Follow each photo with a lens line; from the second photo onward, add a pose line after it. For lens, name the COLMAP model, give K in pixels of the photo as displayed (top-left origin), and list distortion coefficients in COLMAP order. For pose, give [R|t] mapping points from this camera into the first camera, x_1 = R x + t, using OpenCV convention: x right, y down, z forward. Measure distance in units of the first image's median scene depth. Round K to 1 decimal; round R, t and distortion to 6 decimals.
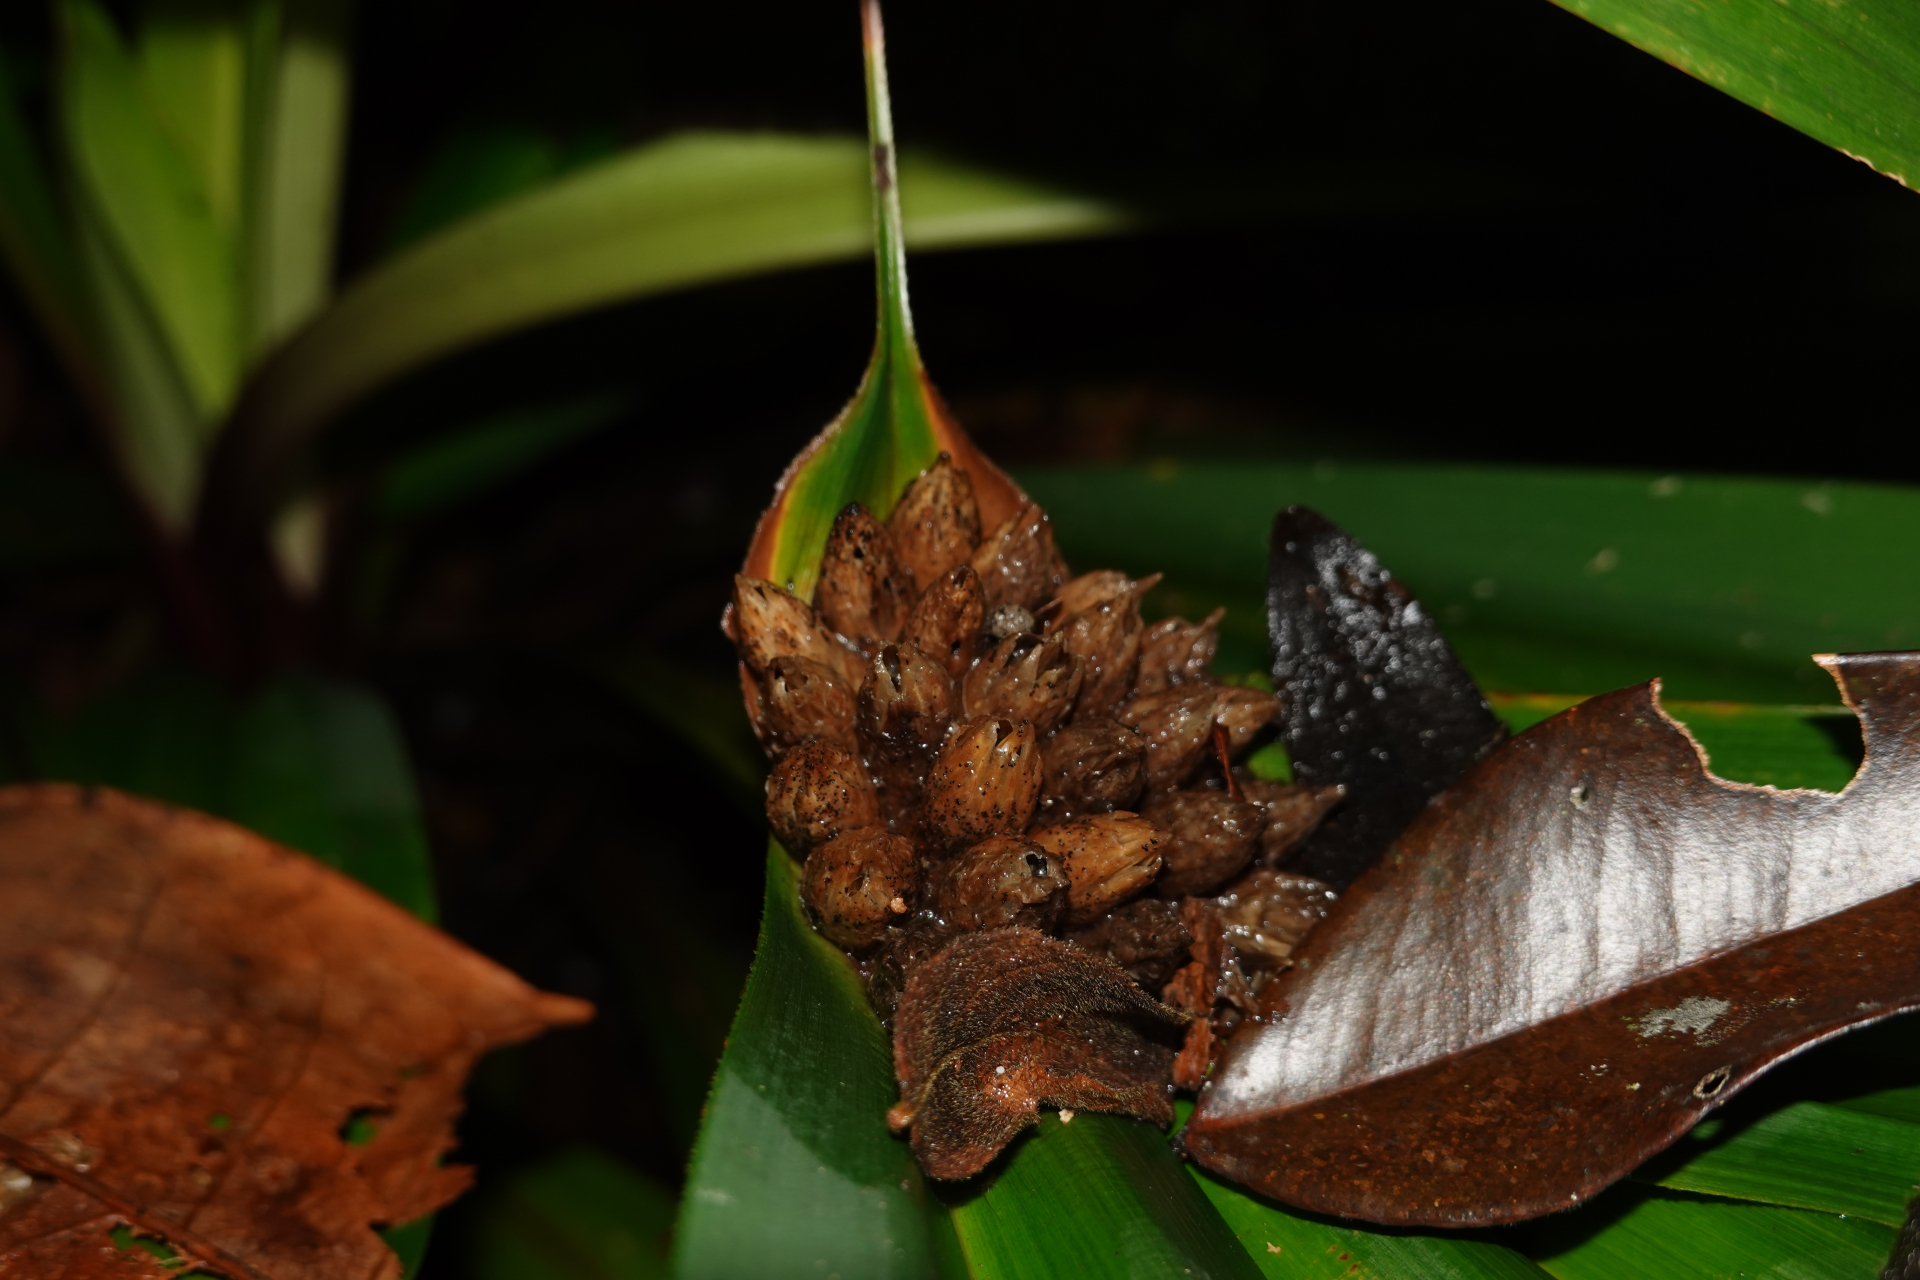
lens RADIAL K [[2449.5, 0, 960.0], [0, 2449.5, 640.0], [0, 0, 1]] dist [-0.014283, -0.091762]
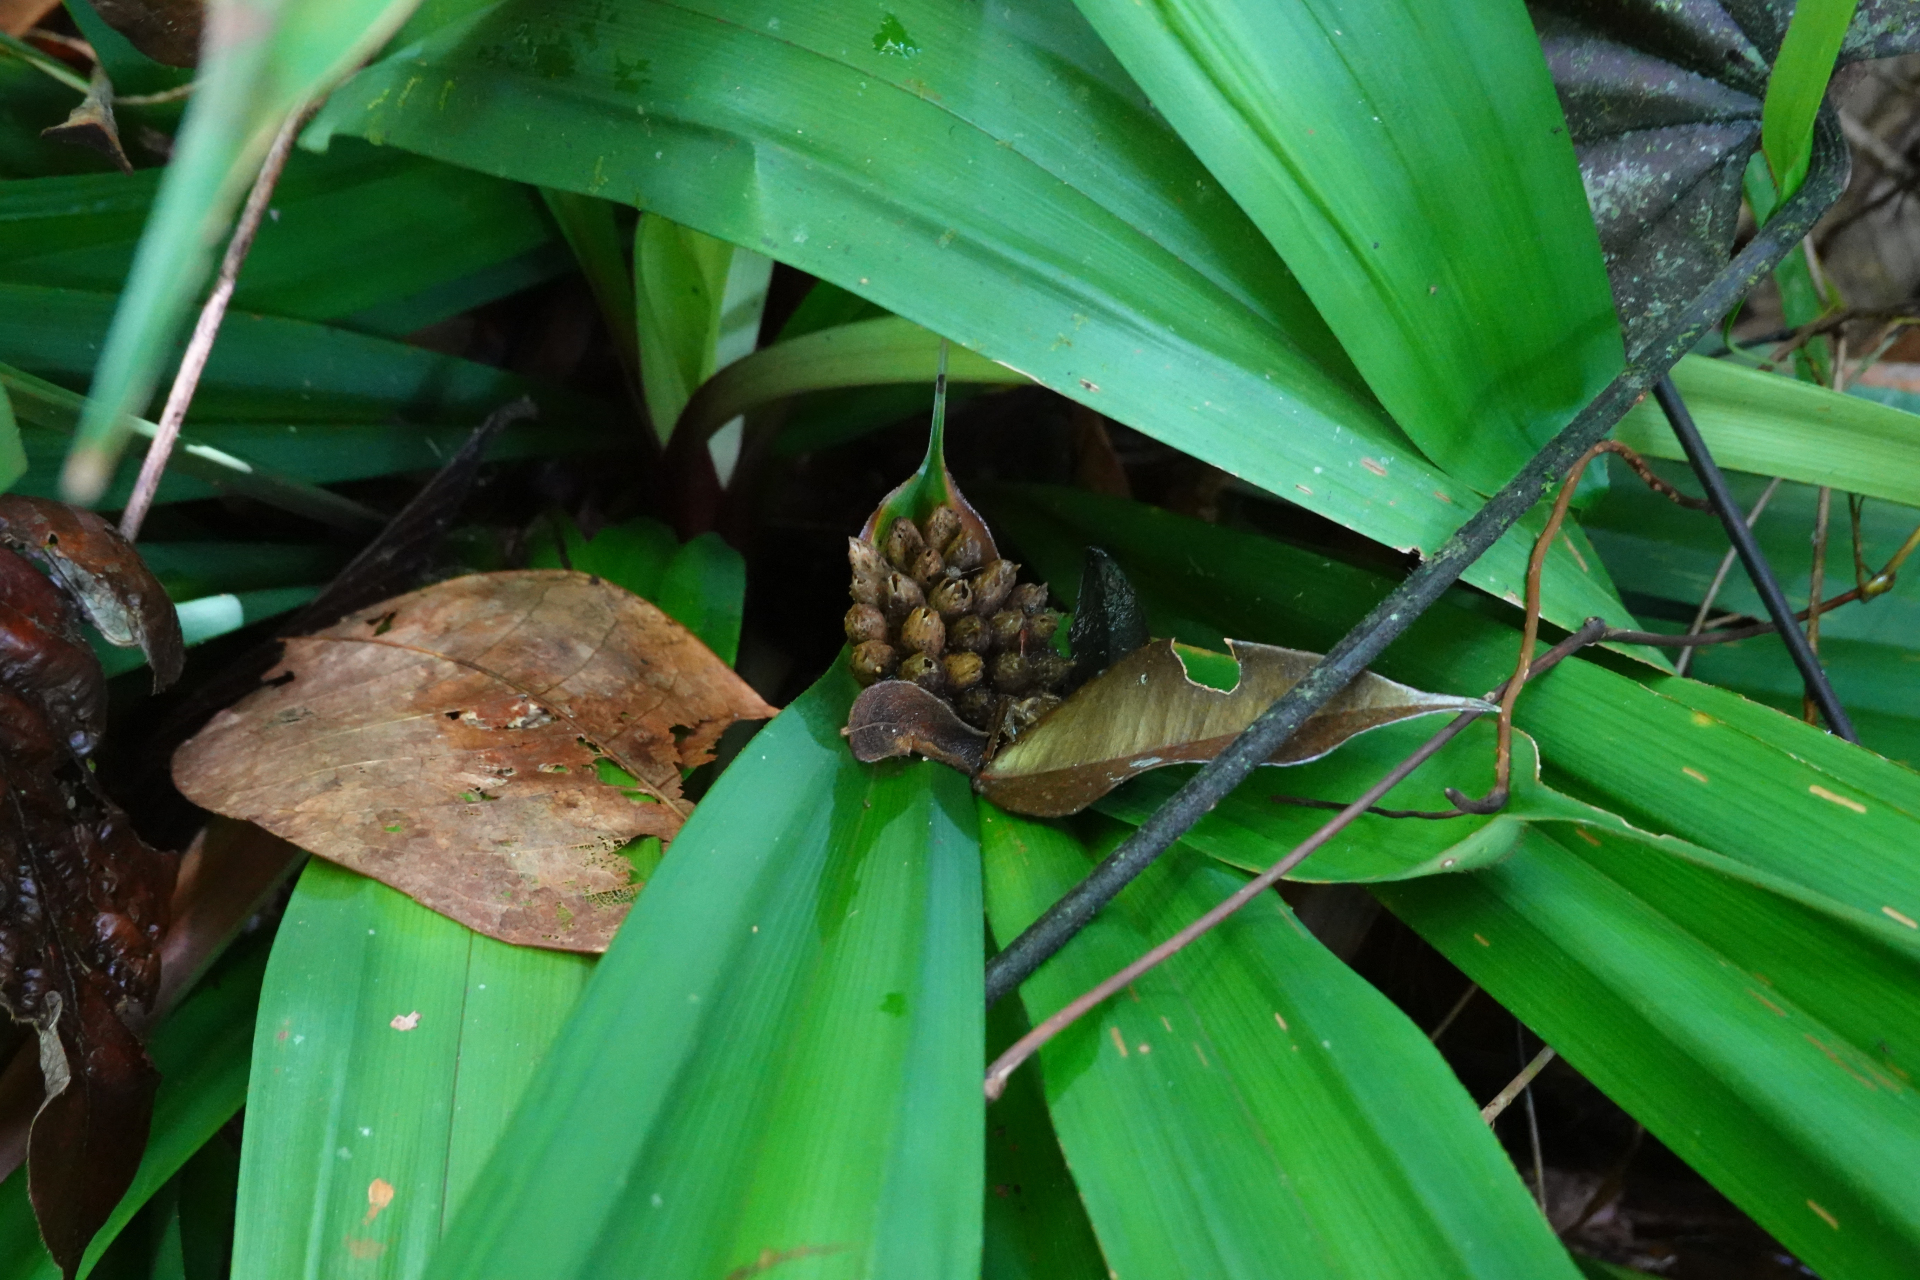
lens RADIAL K [[2449.5, 0, 960.0], [0, 2449.5, 640.0], [0, 0, 1]] dist [-0.014283, -0.091762]
pose [[0.966992, 0.181998, -0.178337, 0.466295], [-0.176992, 0.983240, 0.043728, -0.049040], [0.183306, -0.010720, 0.982997, -1.414033]]
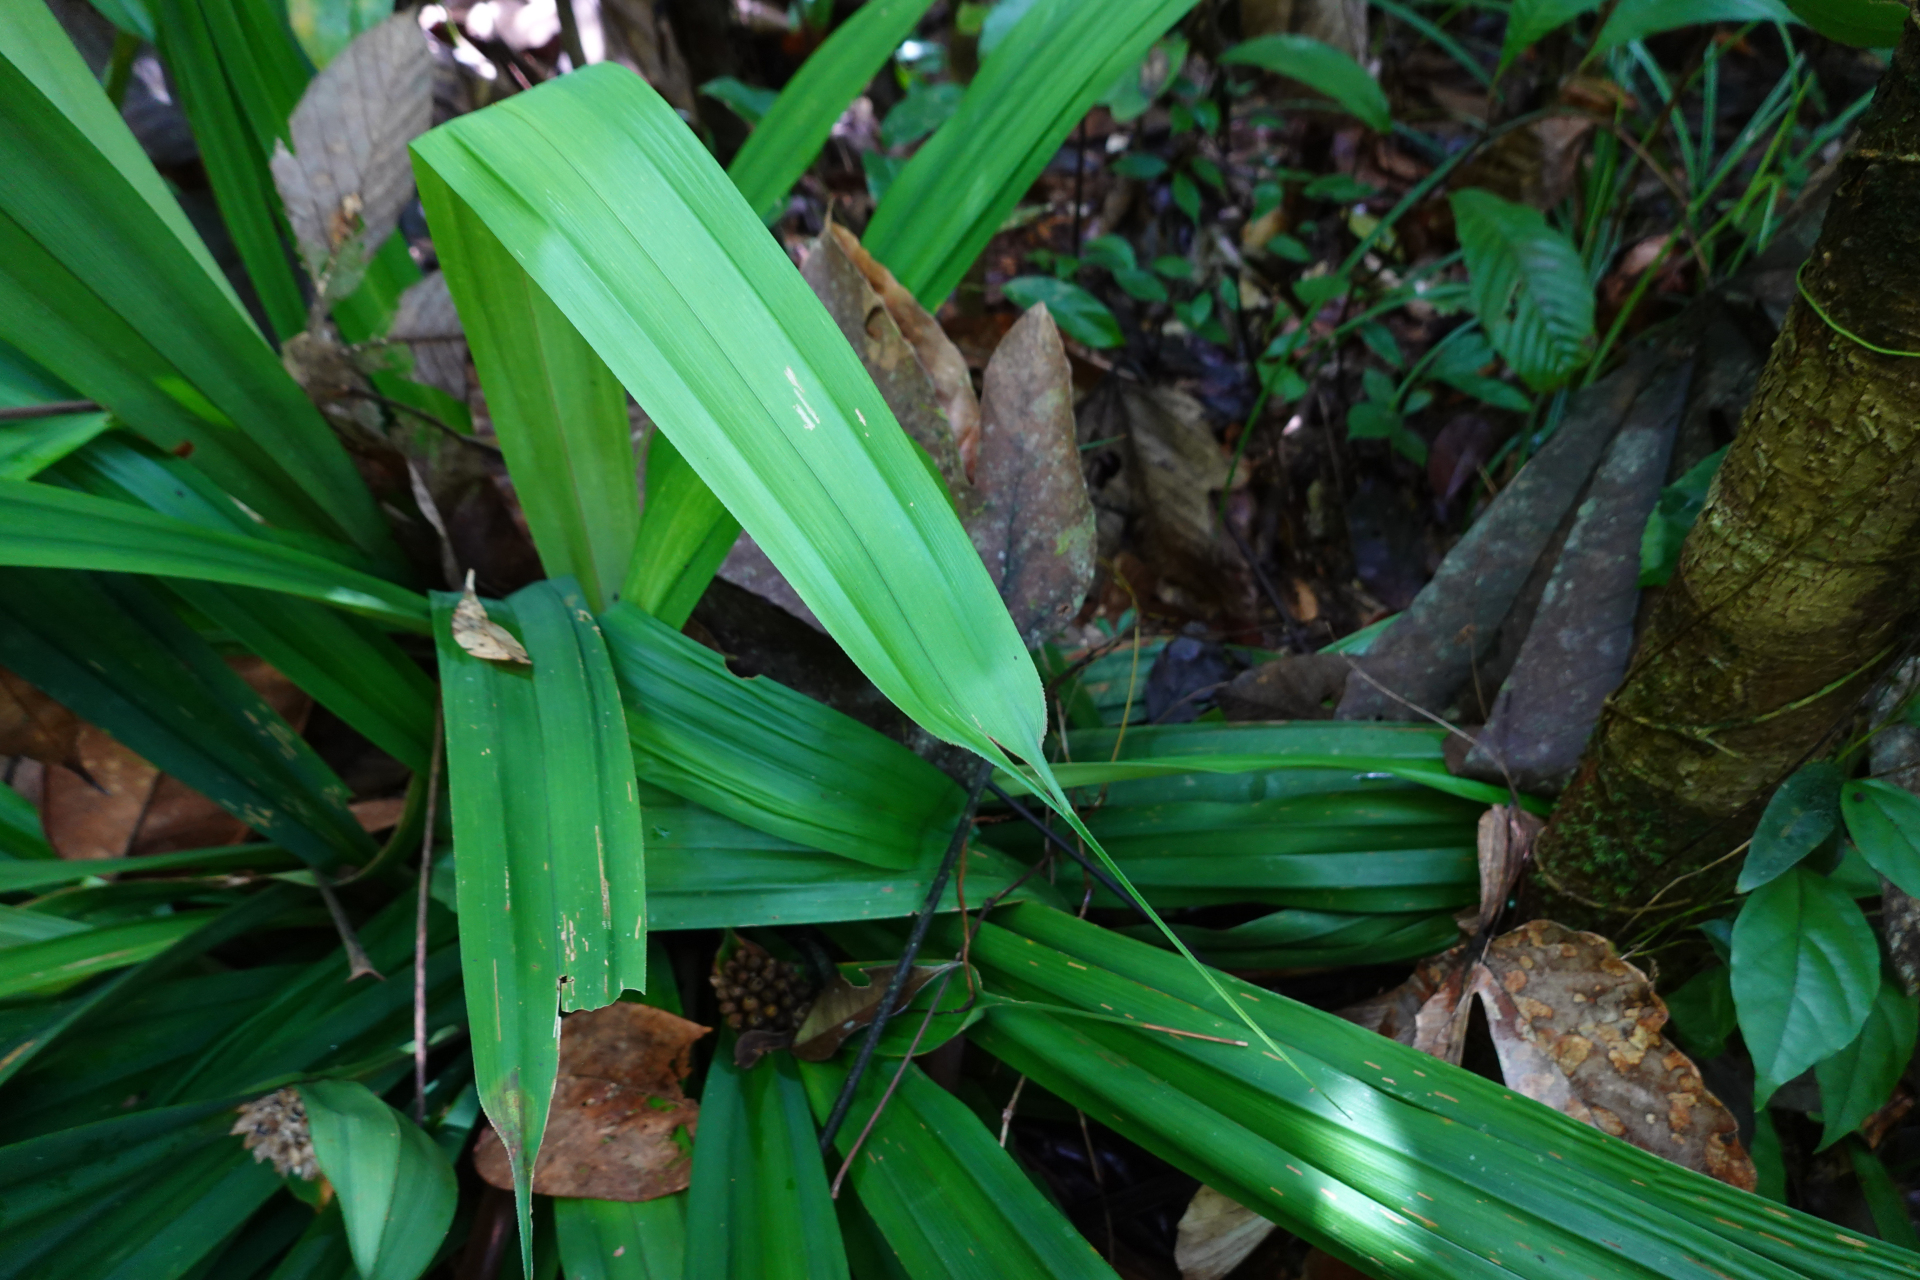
lens RADIAL K [[1385.8, 0, 1002.0], [0, 1385.8, 644.0], [0, 0, 1]] dist [-0.005221, -0.000306]
pose [[0.980437, -0.196152, -0.016333, 0.845482], [0.196729, 0.979222, 0.049215, -0.860599], [0.006340, -0.051466, 0.998655, -2.453493]]
